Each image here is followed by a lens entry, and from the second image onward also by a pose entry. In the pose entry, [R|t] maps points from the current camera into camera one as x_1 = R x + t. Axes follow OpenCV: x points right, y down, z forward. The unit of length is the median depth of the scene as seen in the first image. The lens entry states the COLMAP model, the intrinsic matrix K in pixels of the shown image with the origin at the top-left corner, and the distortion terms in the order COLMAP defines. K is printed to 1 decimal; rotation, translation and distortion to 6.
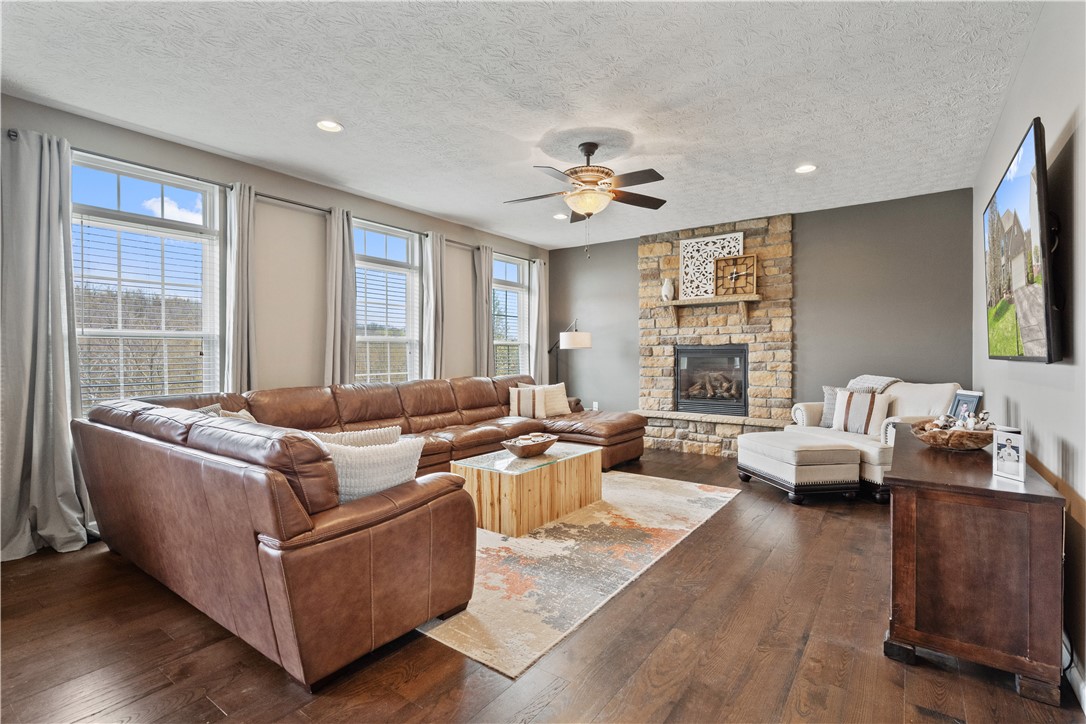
lens RADIAL K [[516.8, 0, 543.0], [0, 516.8, 362.0], [0, 0, 1]] dist [0.000466, 0.000260]
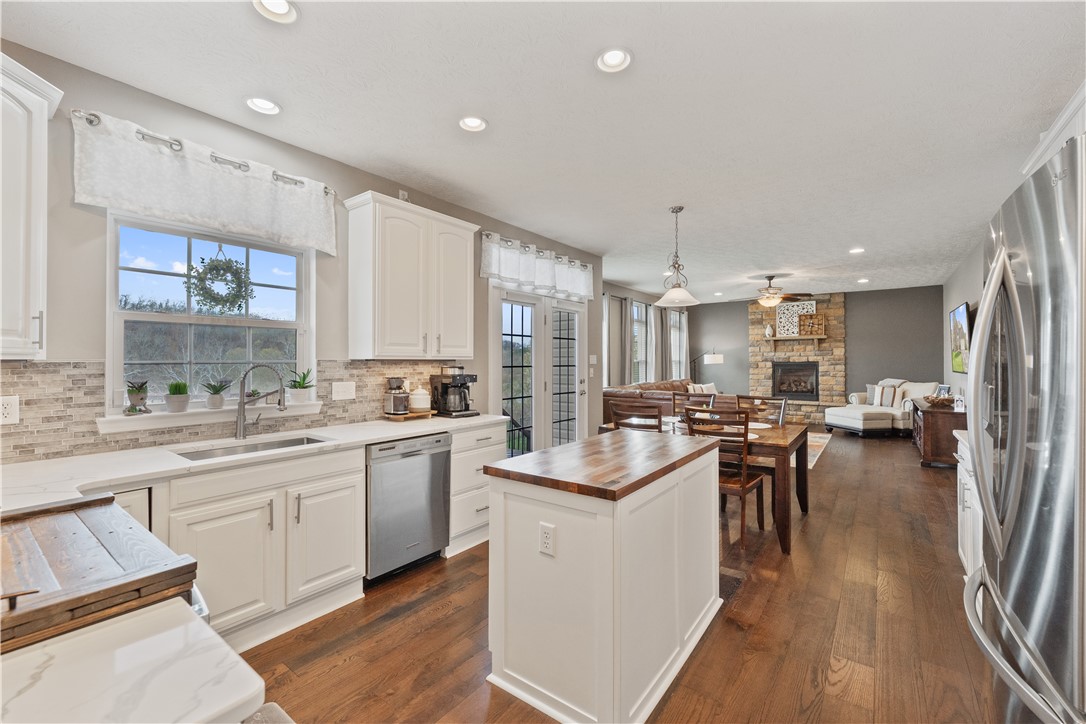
lens RADIAL K [[458.3, 0, 543.0], [0, 458.3, 362.0], [0, 0, 1]] dist [-0.000904, -0.000210]
pose [[0.999874, -0.002206, -0.015694, -0.564506], [0.002015, 0.999923, -0.012220, -0.016145], [0.015720, 0.012186, 0.999802, -0.649606]]
